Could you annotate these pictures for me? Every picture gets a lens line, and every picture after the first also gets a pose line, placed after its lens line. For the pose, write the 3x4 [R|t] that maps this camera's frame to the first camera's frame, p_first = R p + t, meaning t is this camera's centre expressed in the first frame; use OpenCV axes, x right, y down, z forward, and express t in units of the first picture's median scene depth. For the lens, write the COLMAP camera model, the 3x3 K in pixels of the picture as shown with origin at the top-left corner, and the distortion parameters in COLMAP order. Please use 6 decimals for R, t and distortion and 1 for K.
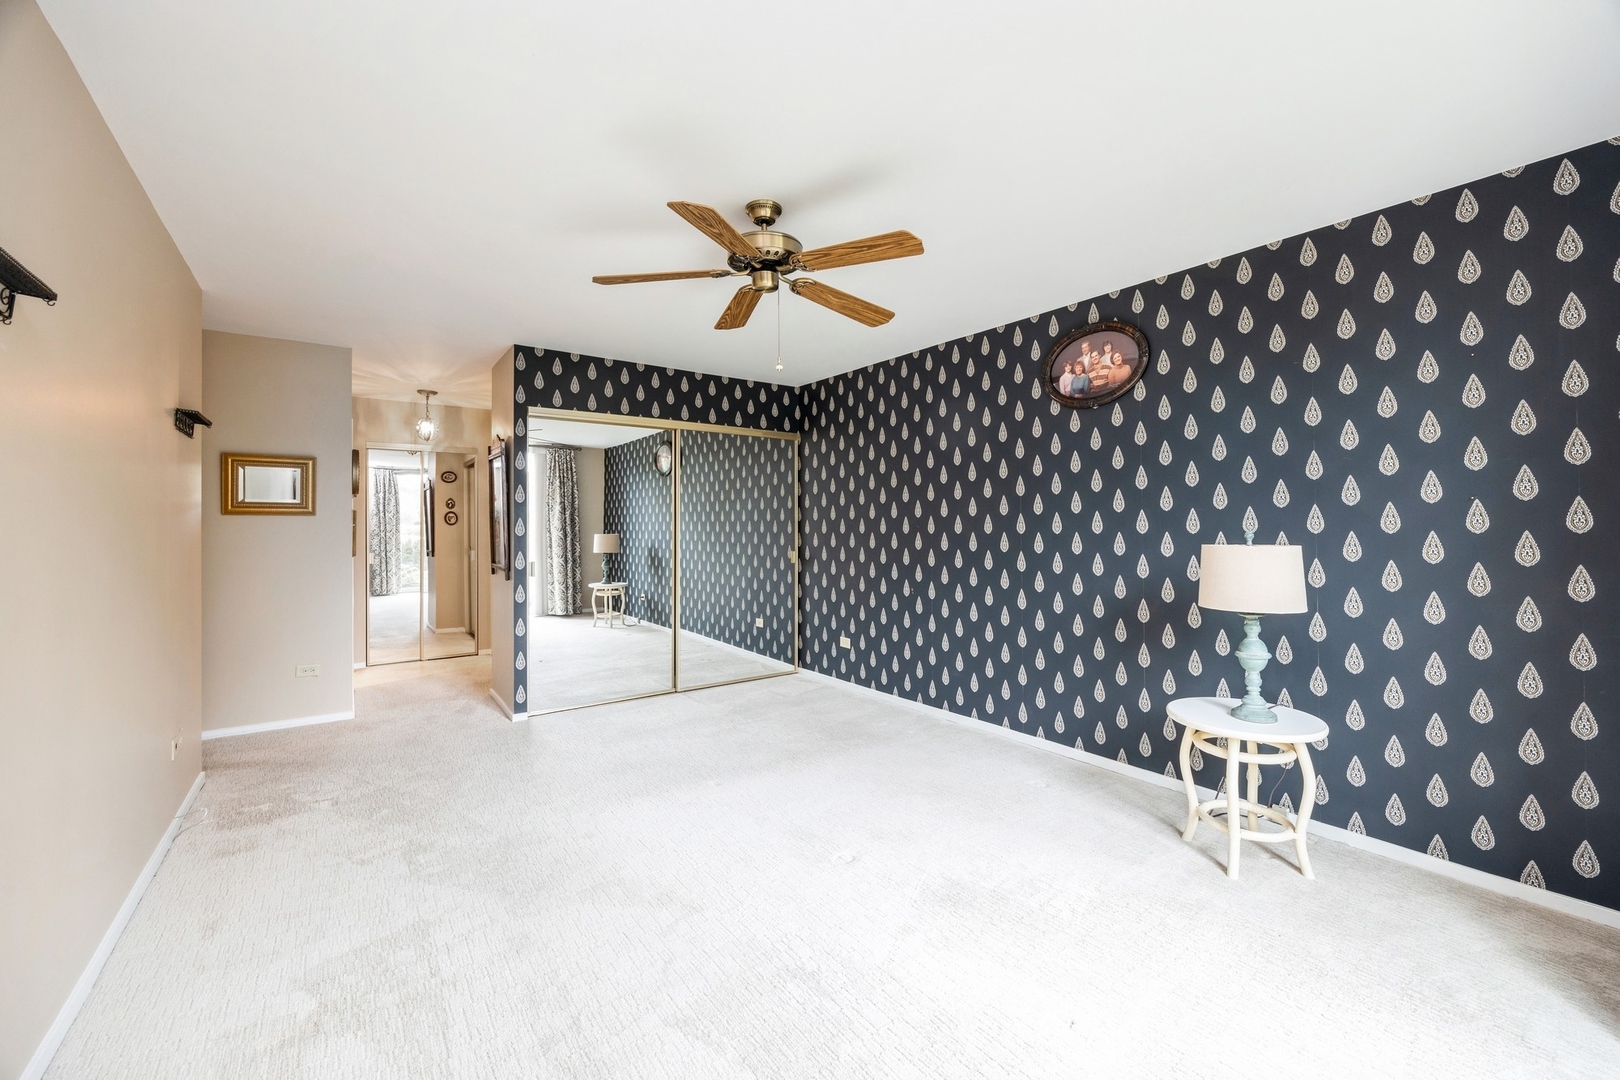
lens RADIAL K [[626.9, 0, 795.5], [0, 626.9, 530.5], [0, 0, 1]] dist [0.001001, -0.000683]
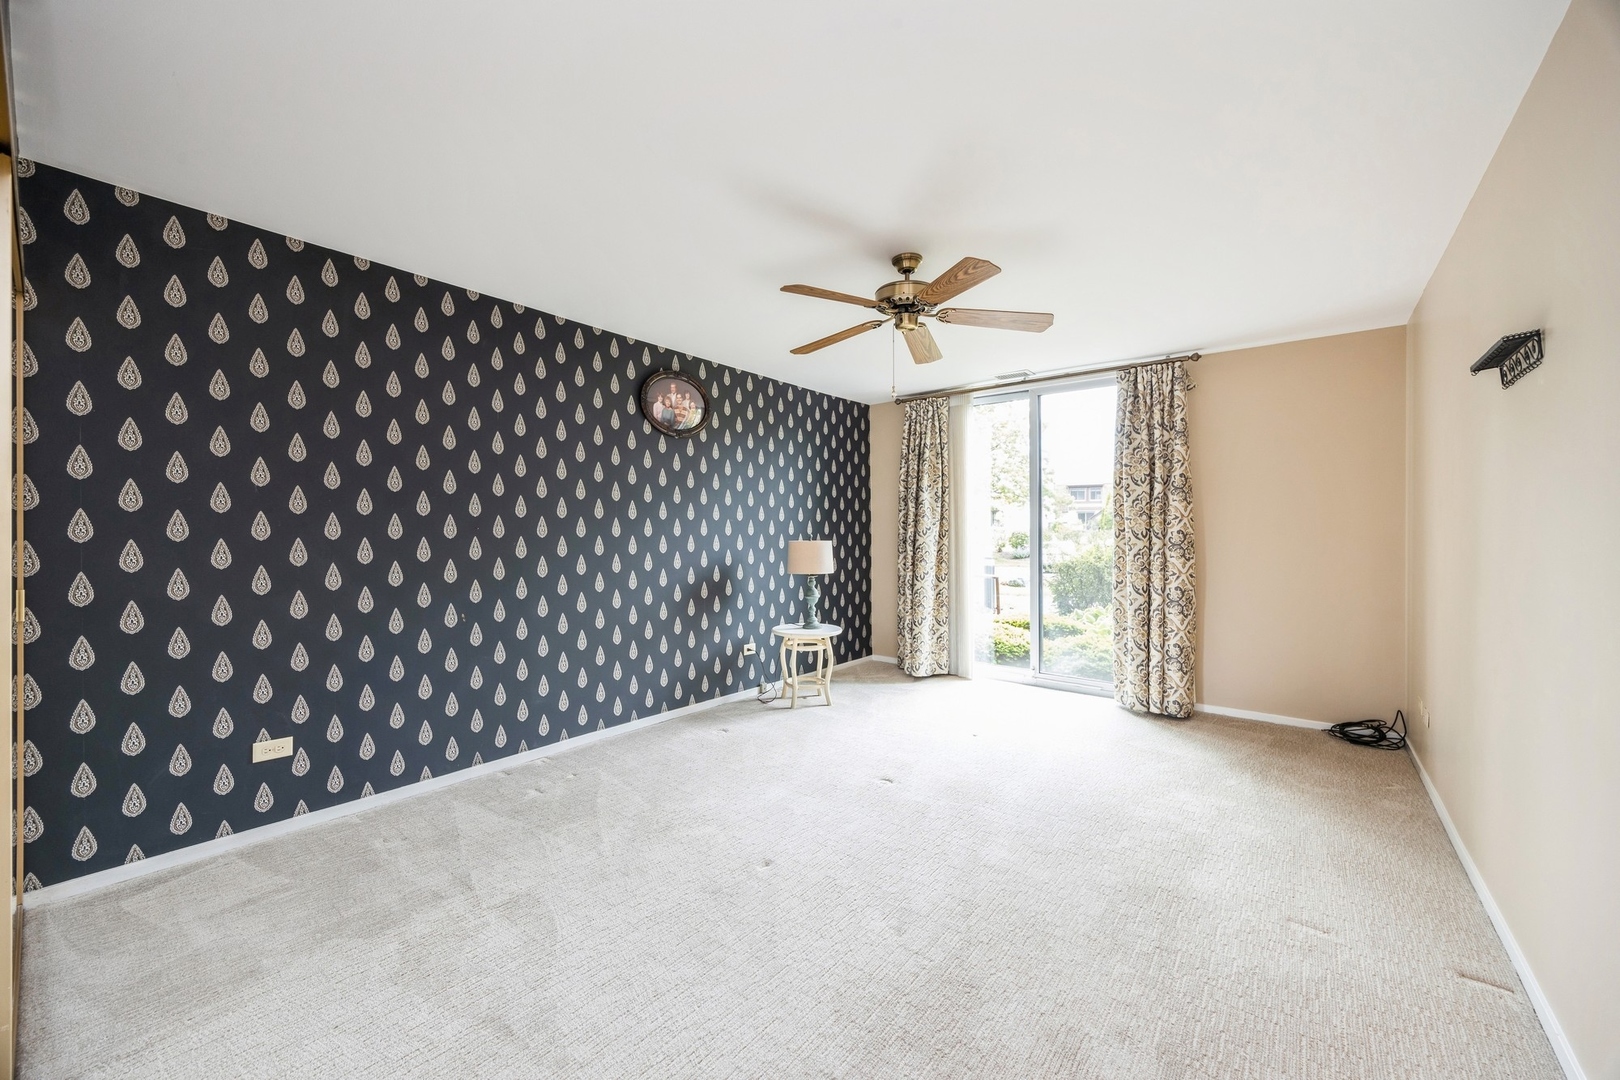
lens RADIAL K [[626.9, 0, 795.7], [0, 626.9, 540.3], [0, 0, 1]] dist [0.001001, -0.000683]
pose [[-0.252581, -0.010126, 0.967523, -0.800119], [0.003142, 0.999931, 0.011286, -0.000379], [-0.967571, 0.005891, -0.252532, 1.060622]]
